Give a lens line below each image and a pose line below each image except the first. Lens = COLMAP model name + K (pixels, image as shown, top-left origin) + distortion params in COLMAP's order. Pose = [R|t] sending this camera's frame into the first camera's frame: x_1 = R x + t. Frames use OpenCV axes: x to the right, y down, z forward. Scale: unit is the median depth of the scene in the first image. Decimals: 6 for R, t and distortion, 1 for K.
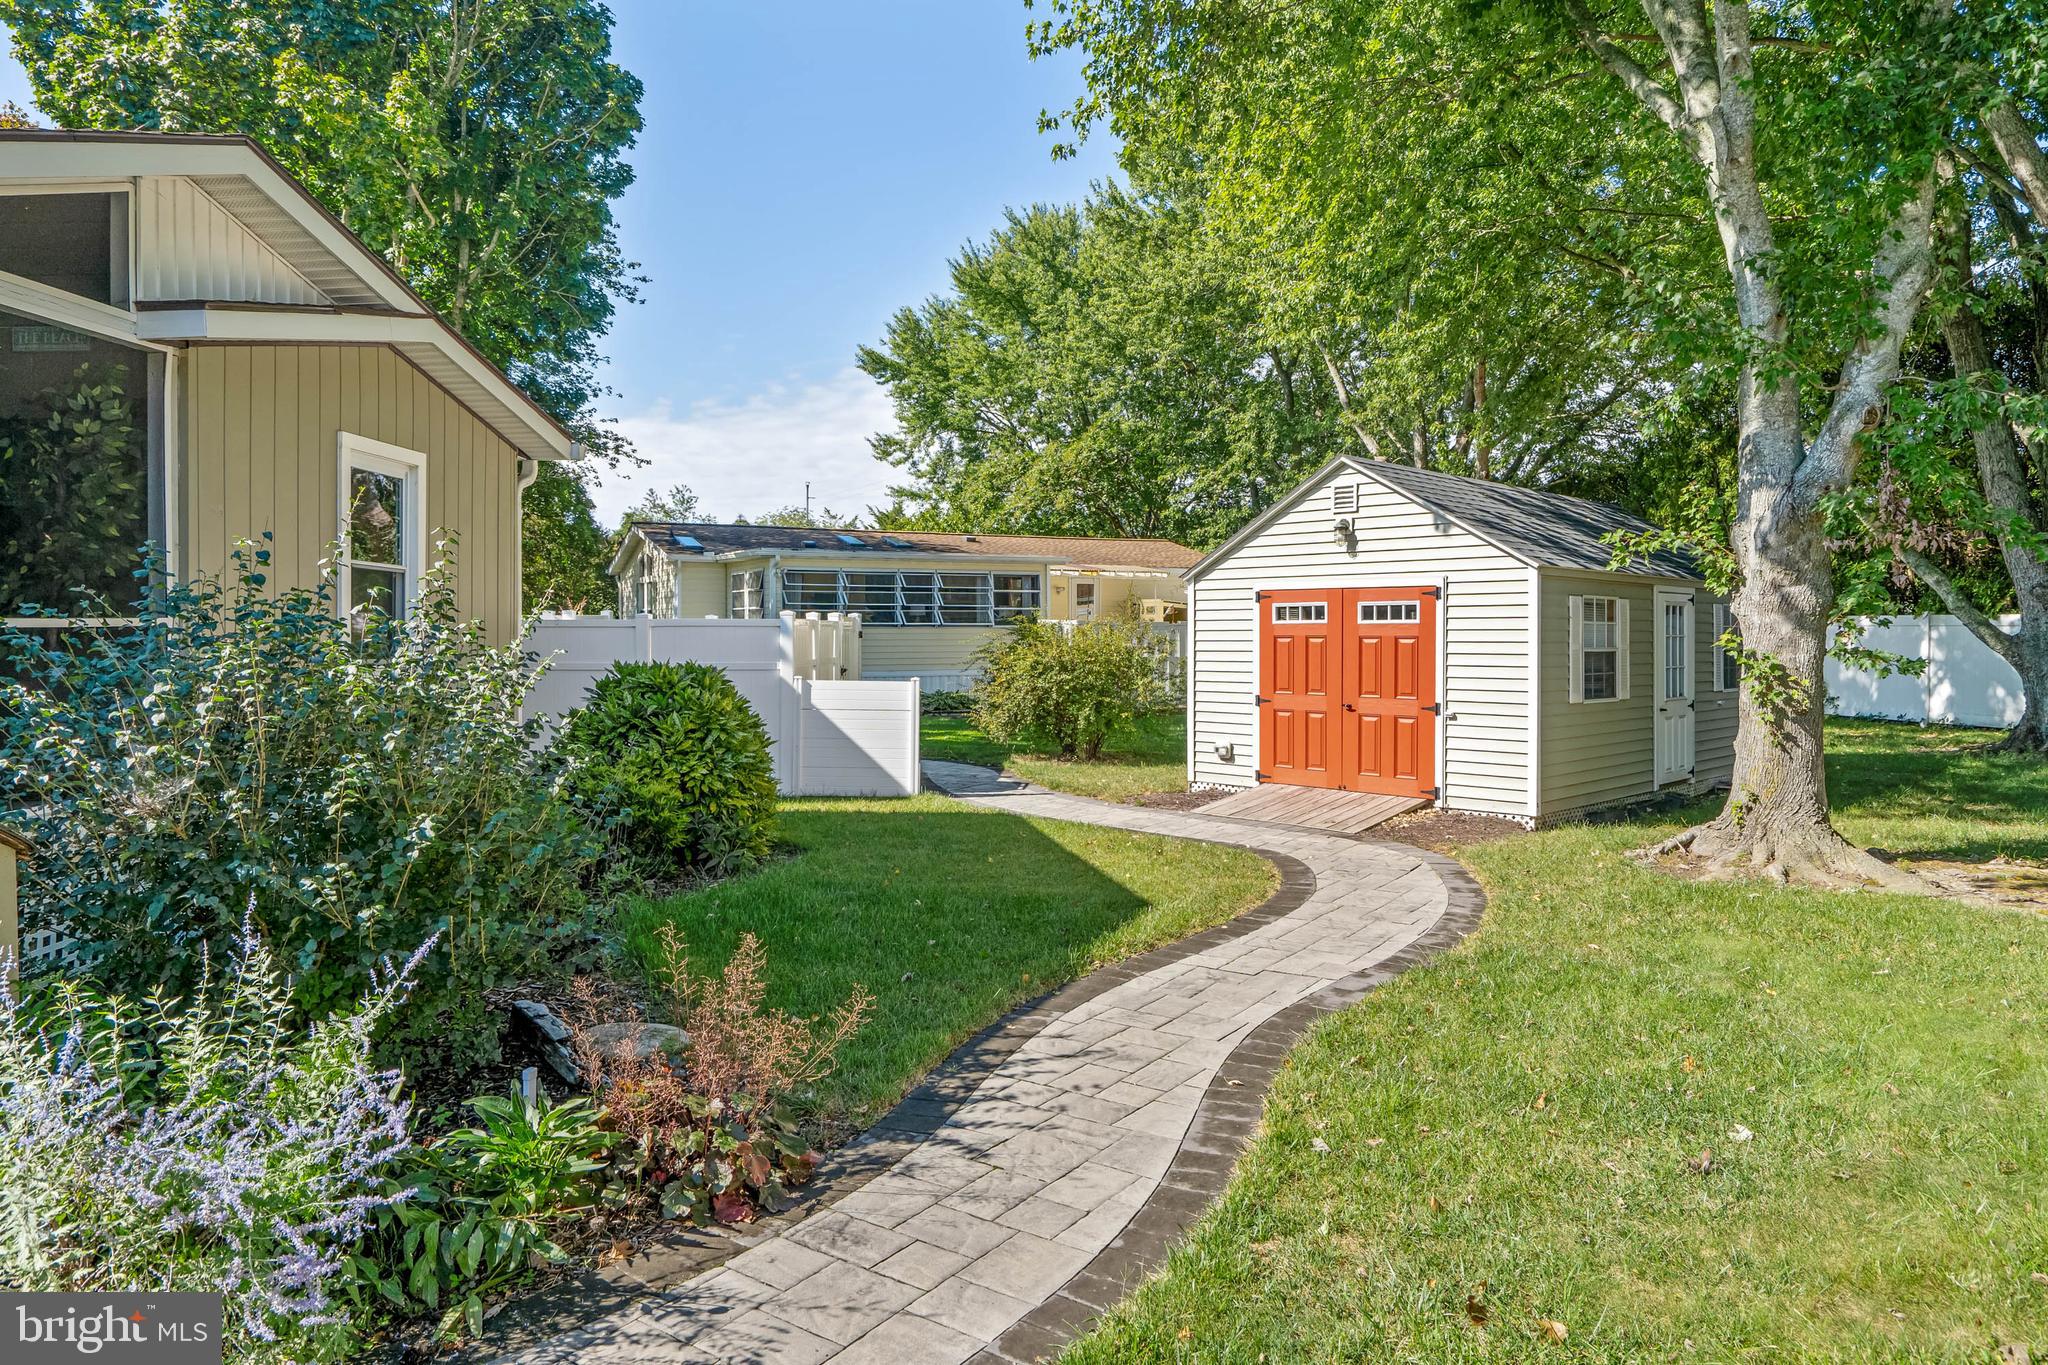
lens RADIAL K [[1298.9, 0, 1024.3], [0, 1298.9, 691.0], [0, 0, 1]] dist [-0.004502, -0.001186]
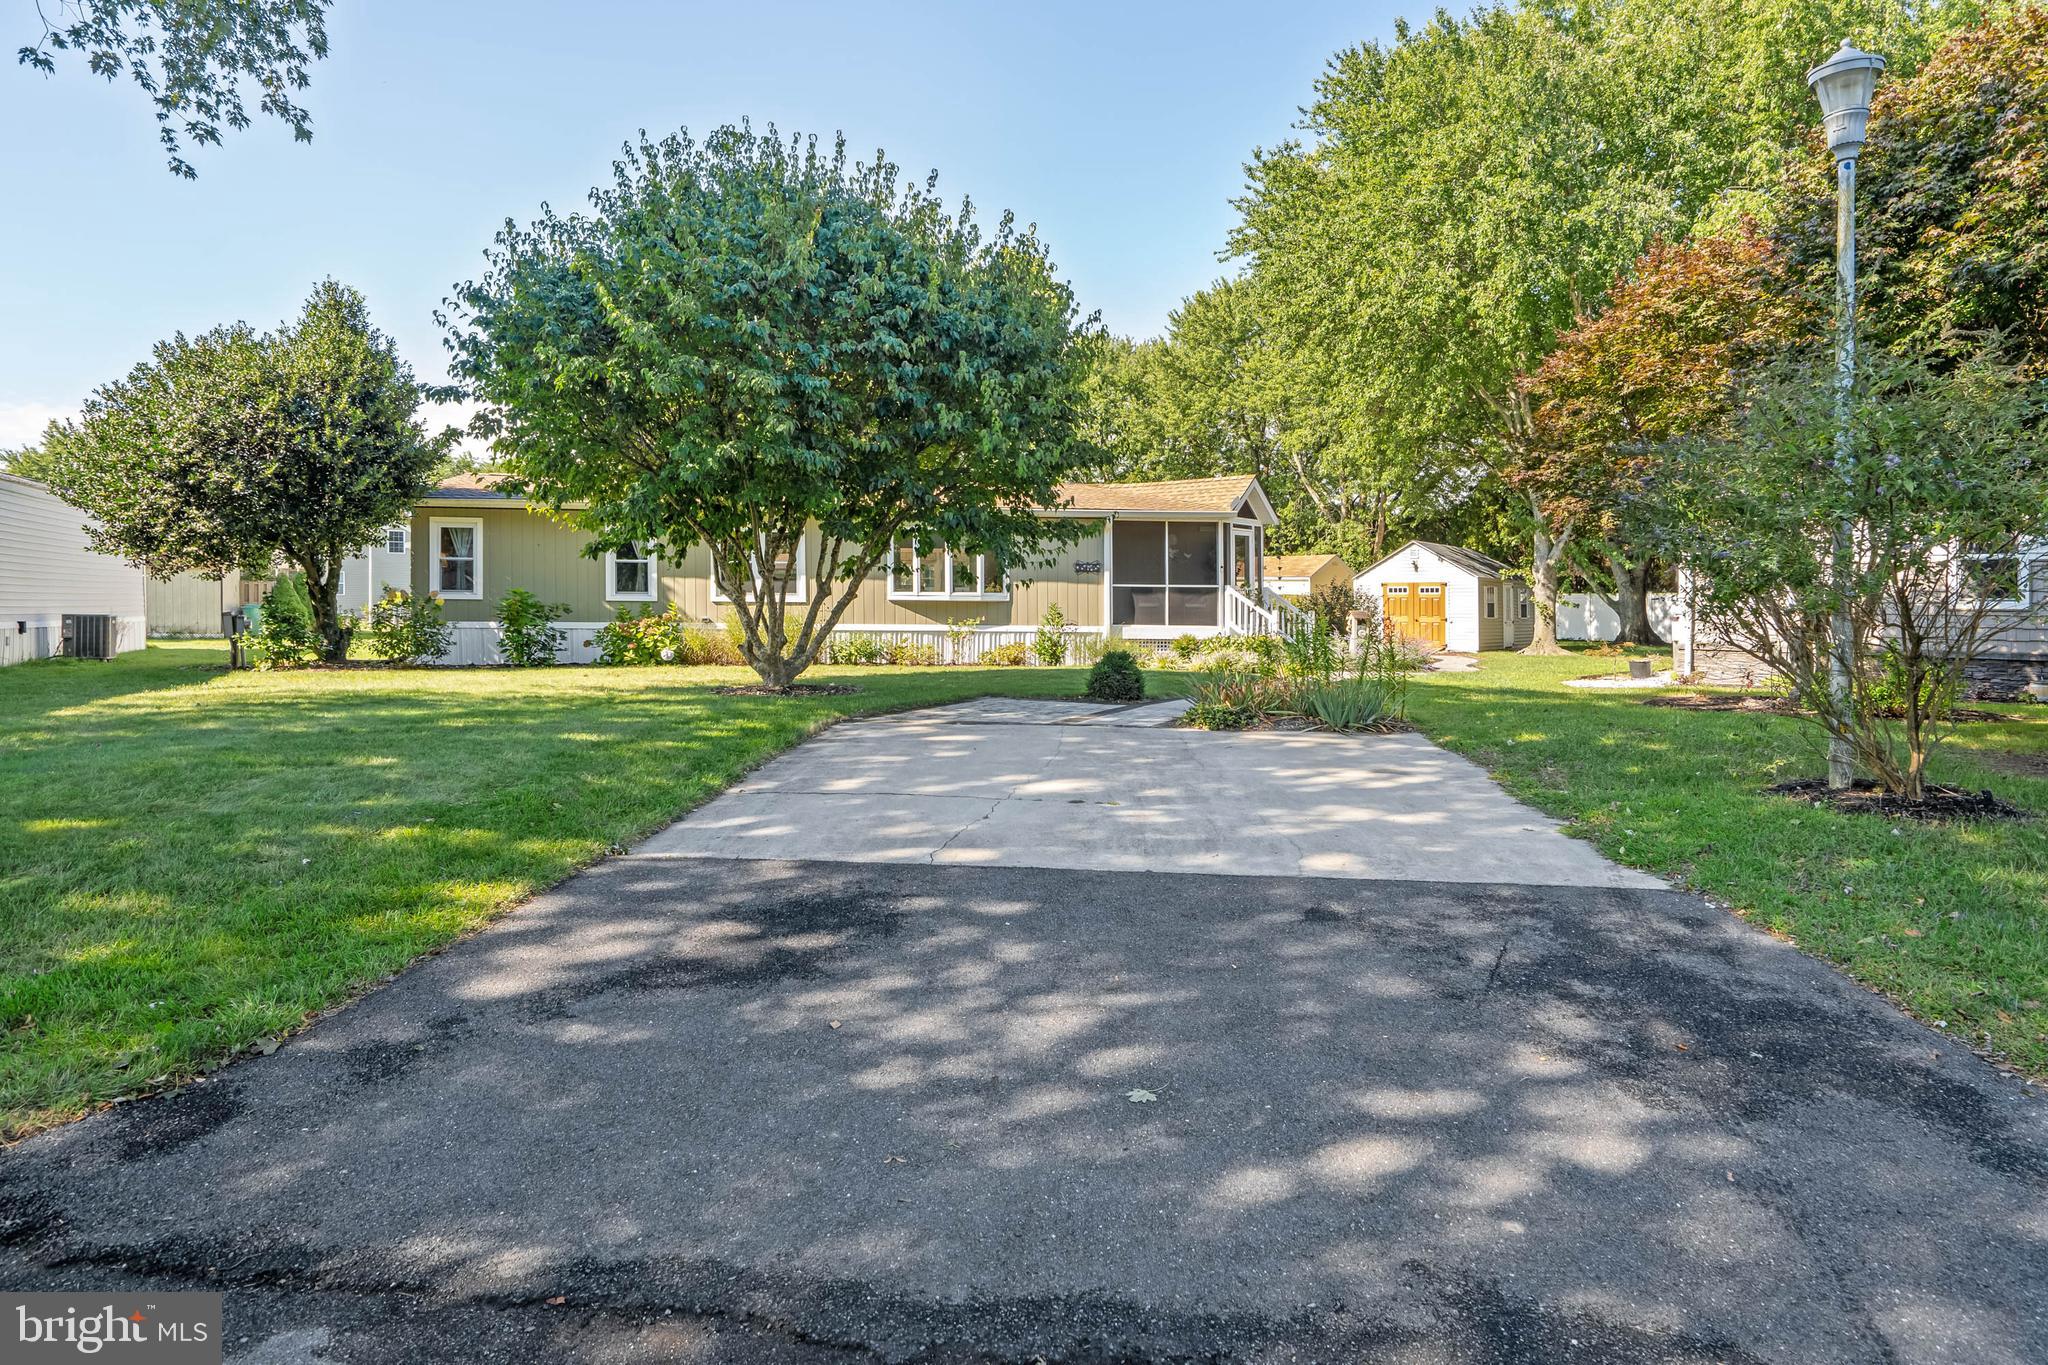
lens RADIAL K [[1167.2, 0, 1022.5], [0, 1167.2, 673.6], [0, 0, 1]] dist [0.001448, -0.000009]
pose [[0.990048, 0.002141, 0.140713, -1.113916], [-0.003798, 0.999927, 0.011508, 0.115113], [-0.140678, -0.011927, 0.989984, -1.712087]]
